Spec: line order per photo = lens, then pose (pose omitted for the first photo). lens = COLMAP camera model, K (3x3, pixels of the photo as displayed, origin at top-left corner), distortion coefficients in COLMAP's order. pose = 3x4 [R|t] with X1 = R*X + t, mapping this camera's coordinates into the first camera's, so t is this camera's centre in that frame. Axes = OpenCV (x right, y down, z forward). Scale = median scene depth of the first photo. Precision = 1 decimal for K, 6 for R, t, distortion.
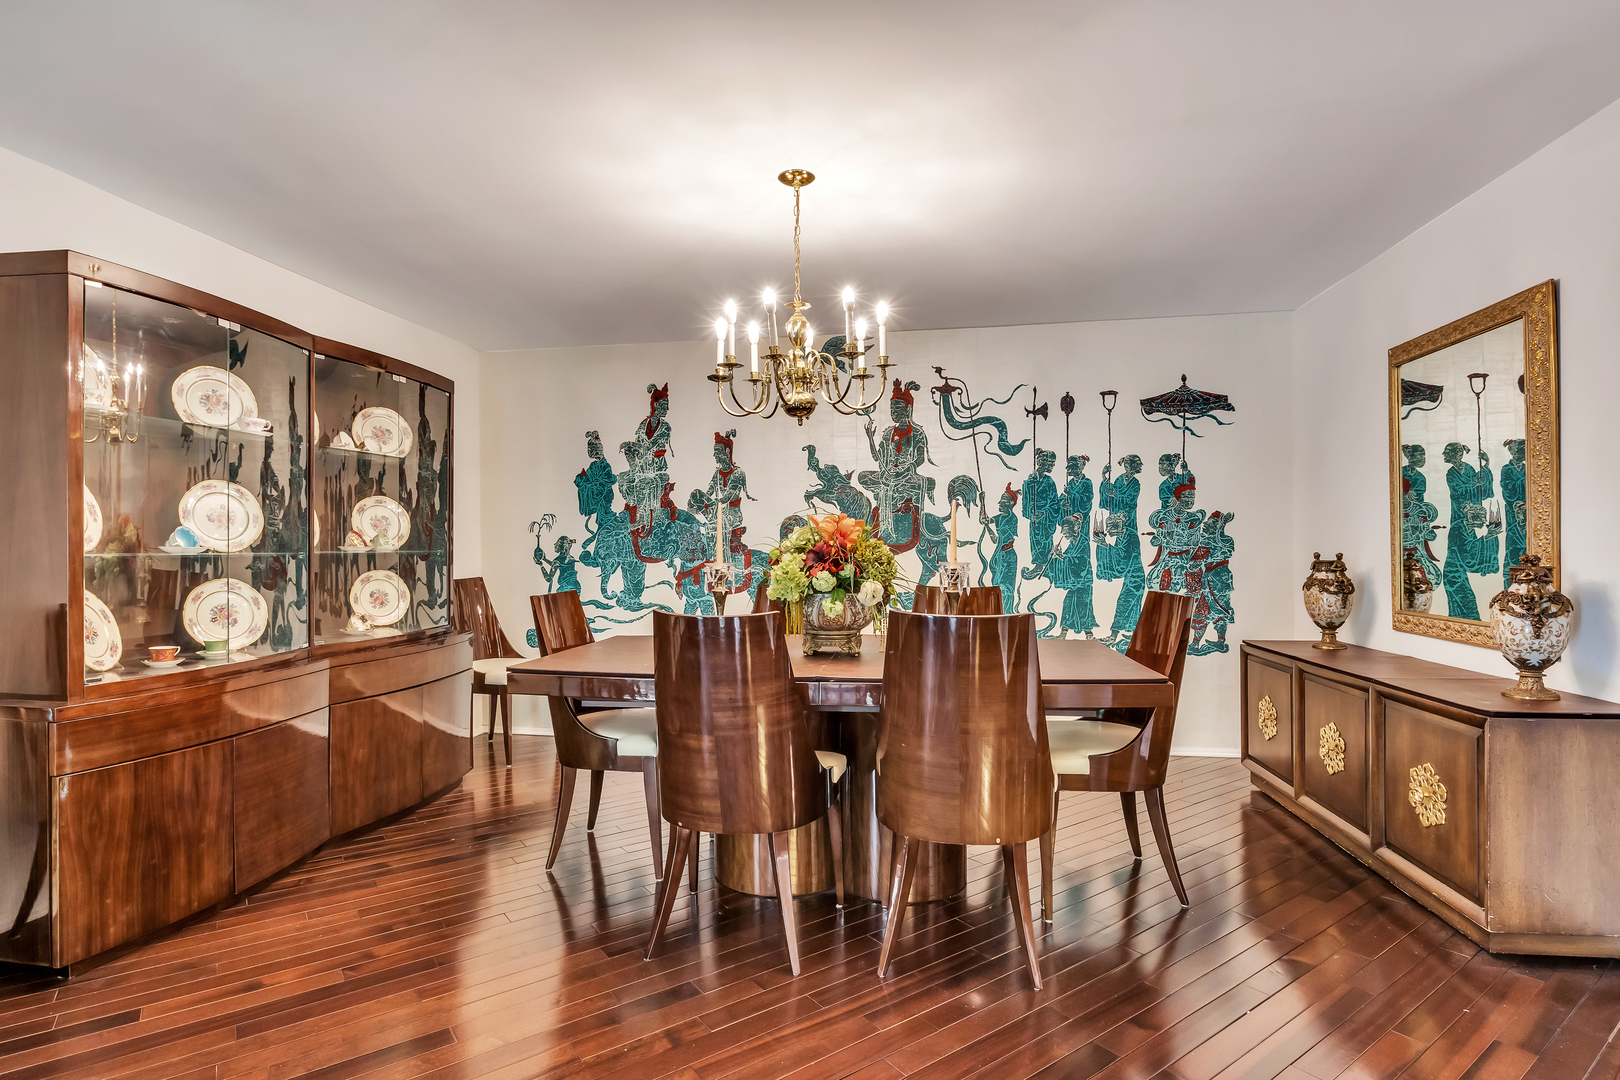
lens RADIAL K [[813.4, 0, 808.3], [0, 813.4, 541.6], [0, 0, 1]] dist [-0.010022, 0.002107]
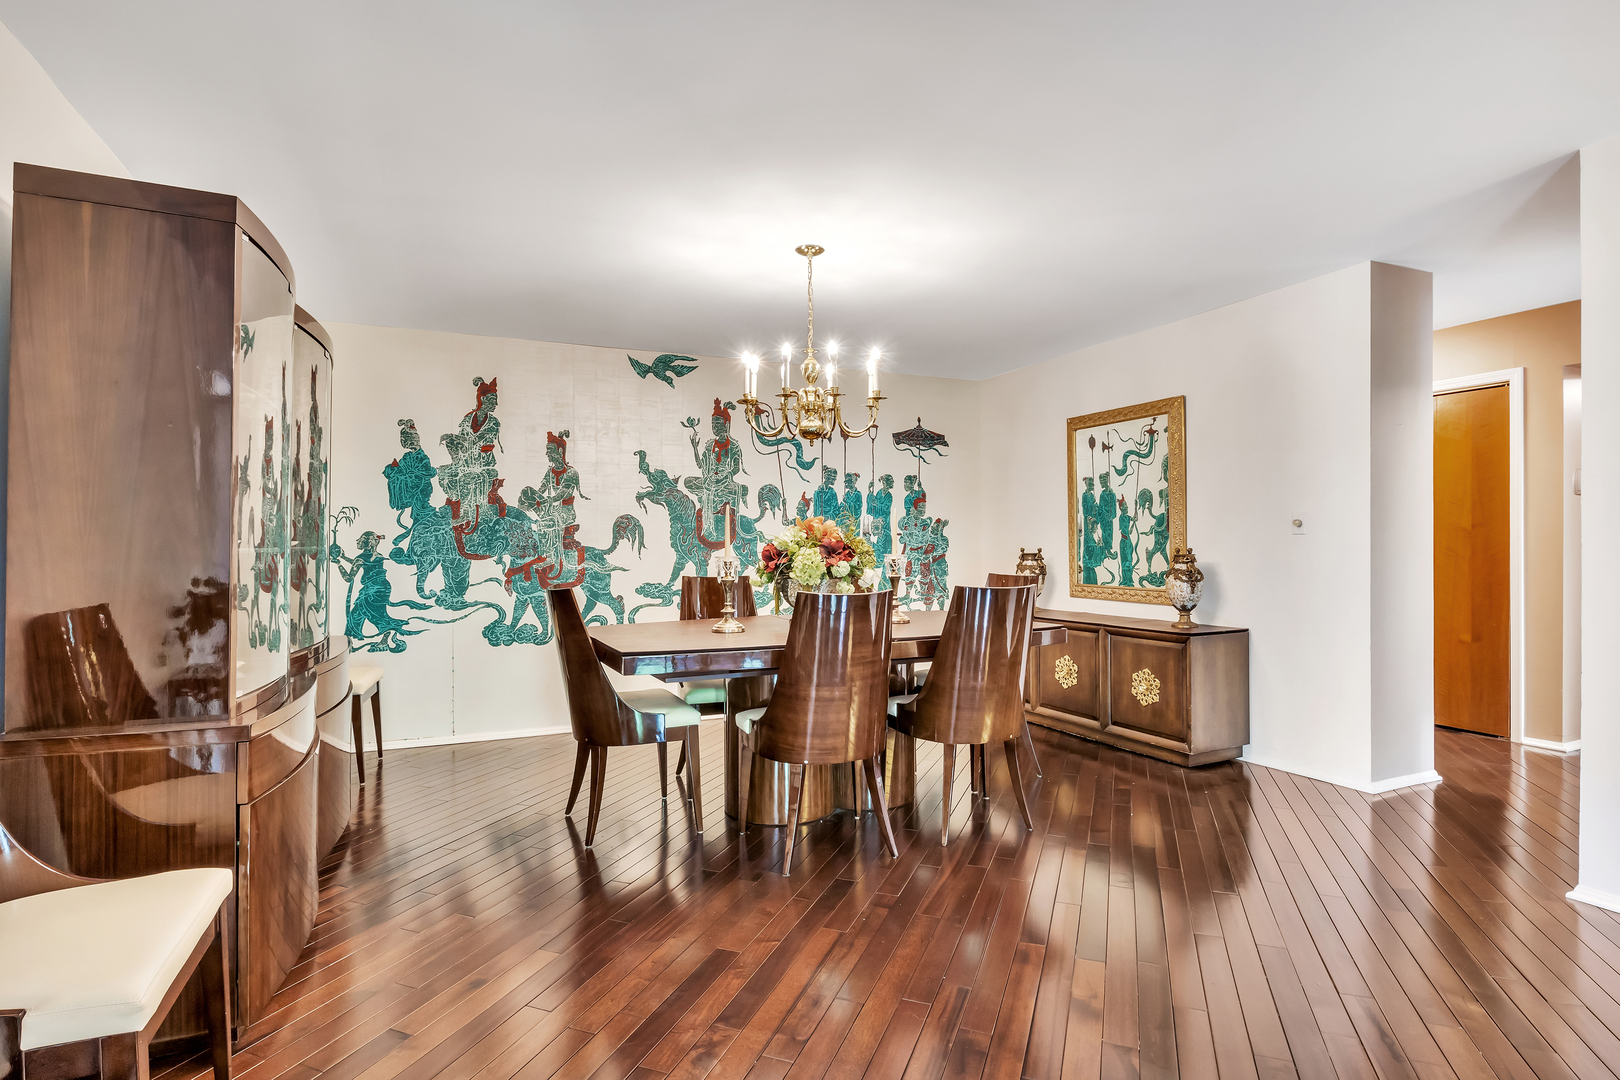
lens RADIAL K [[813.4, 0, 785.7], [0, 813.4, 535.0], [0, 0, 1]] dist [-0.010022, 0.002107]
pose [[0.840698, 0.007605, 0.541451, -0.436002], [-0.003915, 0.999961, -0.007966, 0.002803], [-0.541490, 0.004577, 0.840695, -0.021250]]
